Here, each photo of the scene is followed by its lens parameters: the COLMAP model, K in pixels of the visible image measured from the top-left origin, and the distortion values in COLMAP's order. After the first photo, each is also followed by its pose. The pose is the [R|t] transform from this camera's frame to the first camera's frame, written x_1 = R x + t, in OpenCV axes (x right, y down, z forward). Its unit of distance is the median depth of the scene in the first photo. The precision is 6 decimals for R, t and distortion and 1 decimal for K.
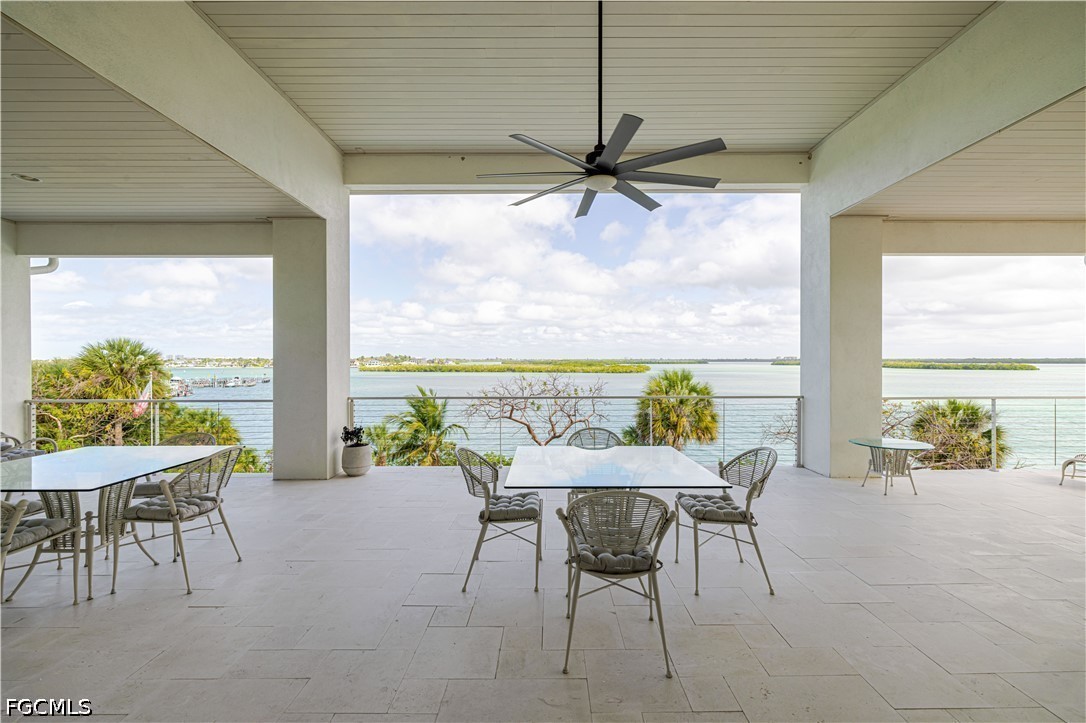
lens RADIAL K [[459.7, 0, 546.3], [0, 459.7, 360.2], [0, 0, 1]] dist [-0.001897, -0.001206]
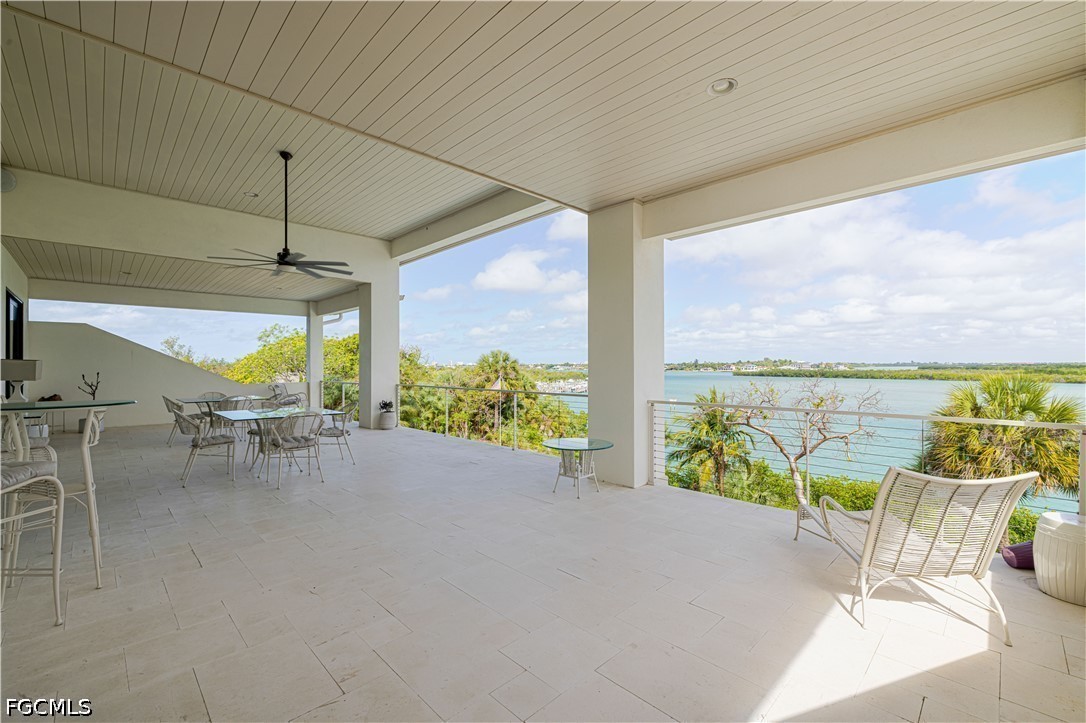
lens RADIAL K [[459.7, 0, 553.6], [0, 459.7, 366.1], [0, 0, 1]] dist [-0.001897, -0.001206]
pose [[0.702527, 0.000716, -0.711656, 0.291491], [0.001263, 0.999997, 0.002253, 0.002660], [0.711656, -0.002482, 0.702524, 0.057363]]
